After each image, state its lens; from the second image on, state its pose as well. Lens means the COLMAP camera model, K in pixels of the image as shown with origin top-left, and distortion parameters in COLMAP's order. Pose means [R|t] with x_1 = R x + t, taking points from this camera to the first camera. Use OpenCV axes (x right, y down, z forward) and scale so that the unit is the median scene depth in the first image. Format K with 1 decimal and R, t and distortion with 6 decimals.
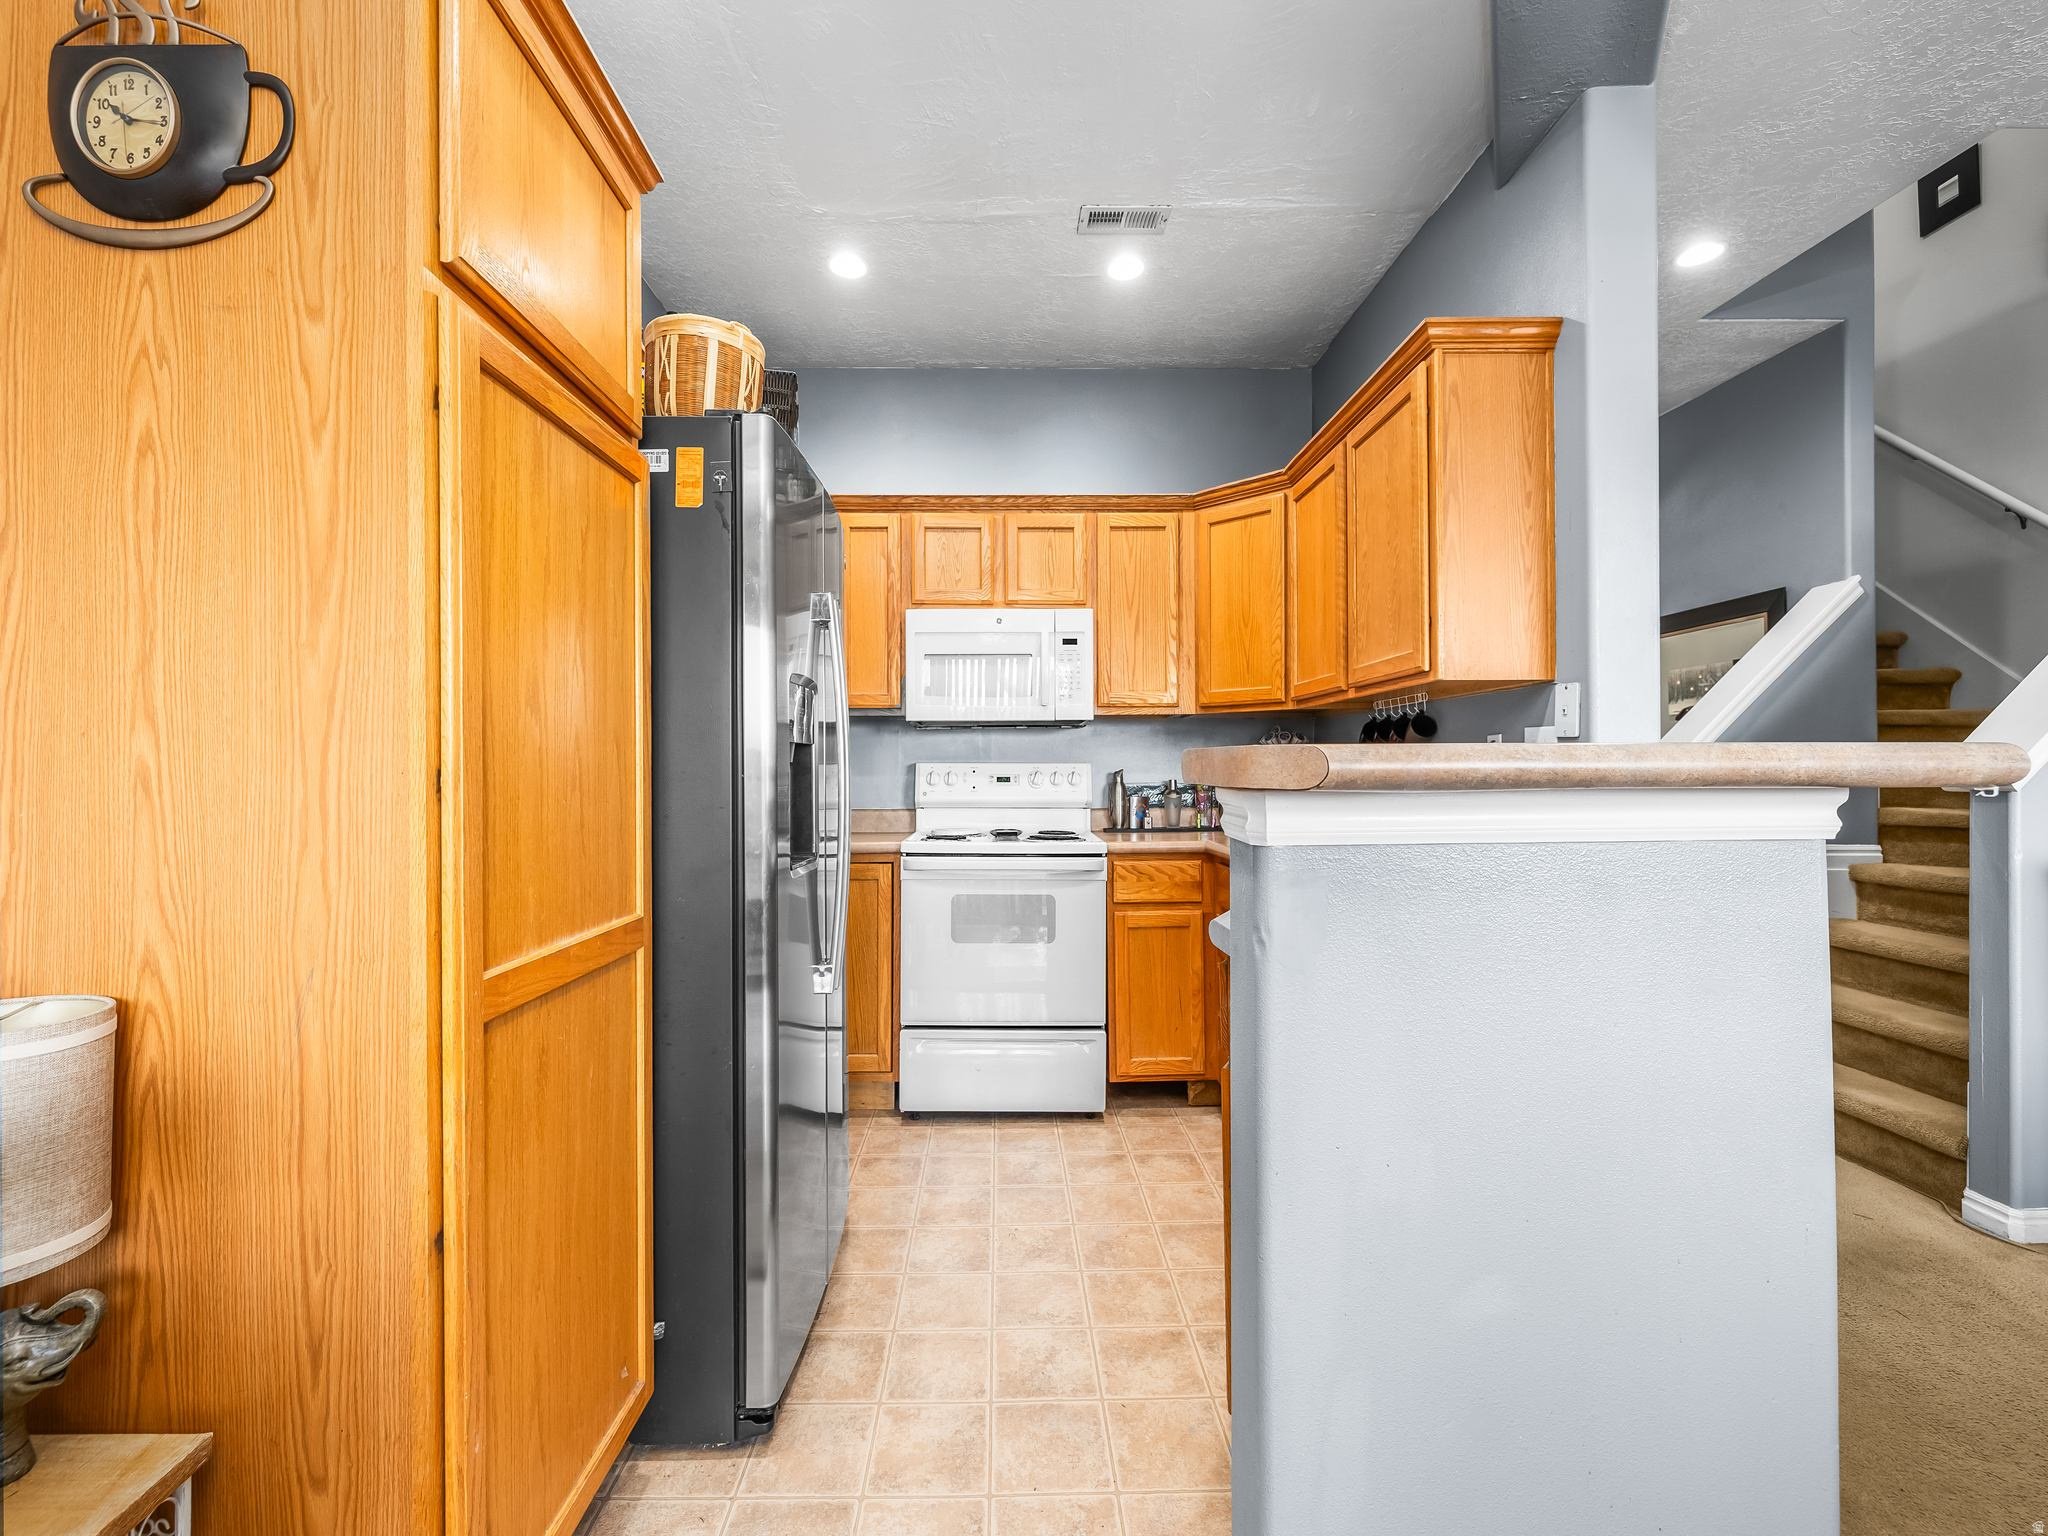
lens RADIAL K [[870.0, 0, 1020.2], [0, 870.0, 766.1], [0, 0, 1]] dist [-0.000390, 0.000026]
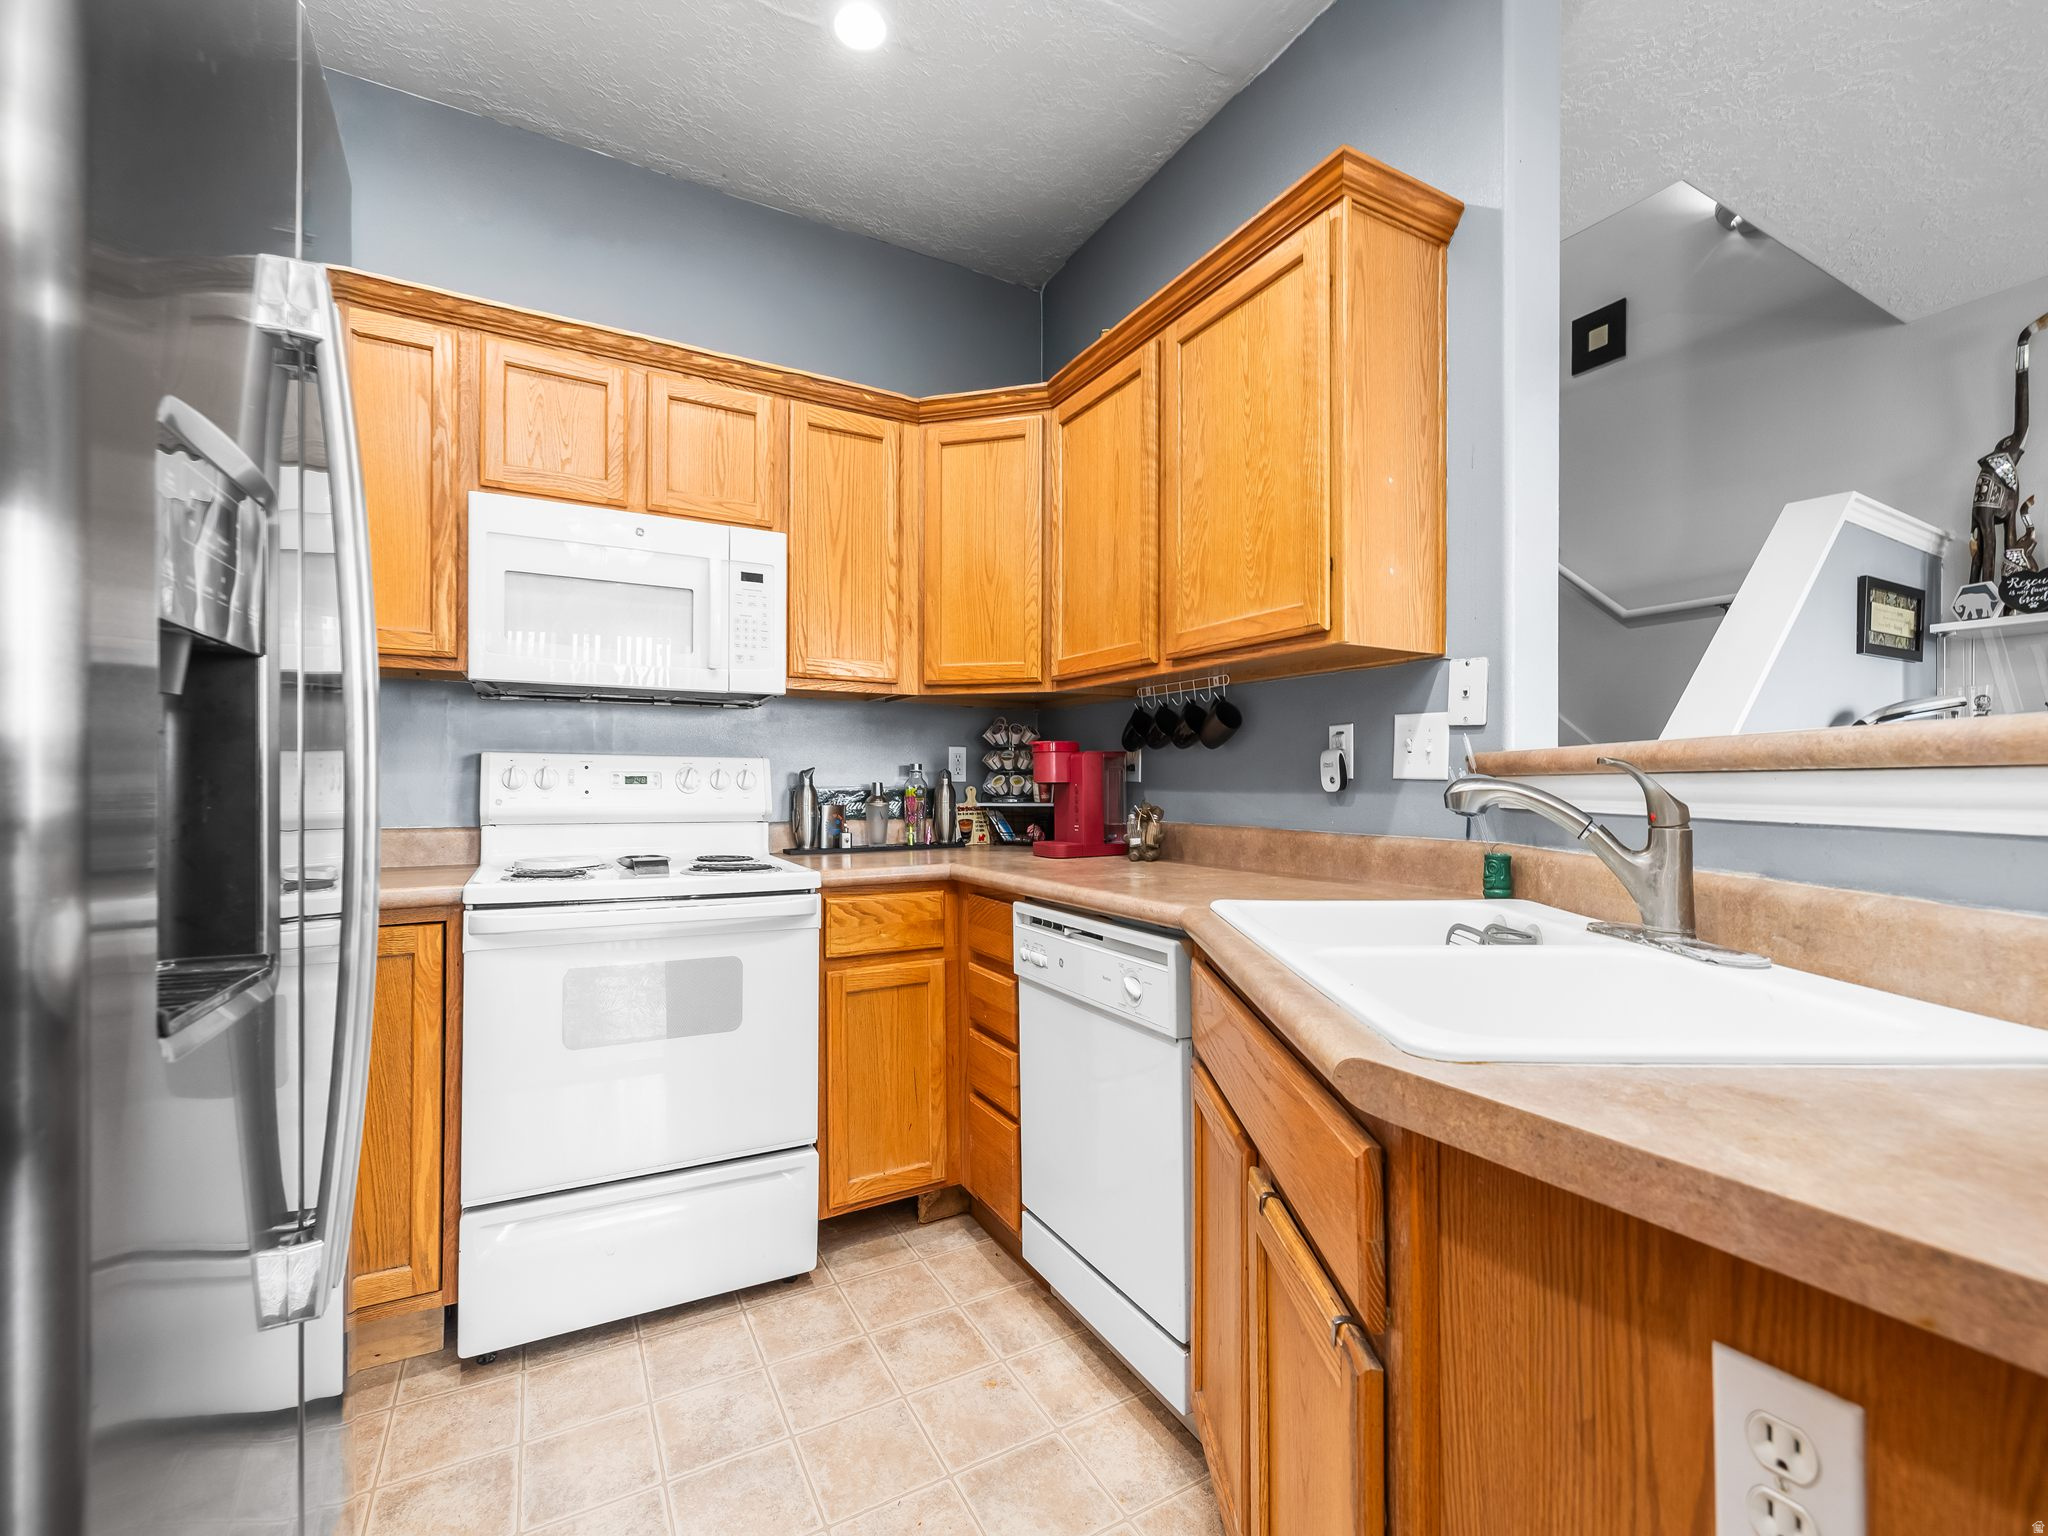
lens RADIAL K [[870.0, 0, 1015.2], [0, 870.0, 782.3], [0, 0, 1]] dist [-0.000390, 0.000026]
pose [[0.889132, 0.007011, 0.457596, -0.075126], [-0.009312, 0.999953, 0.002773, 0.014252], [-0.457555, -0.006726, 0.889156, 0.321328]]
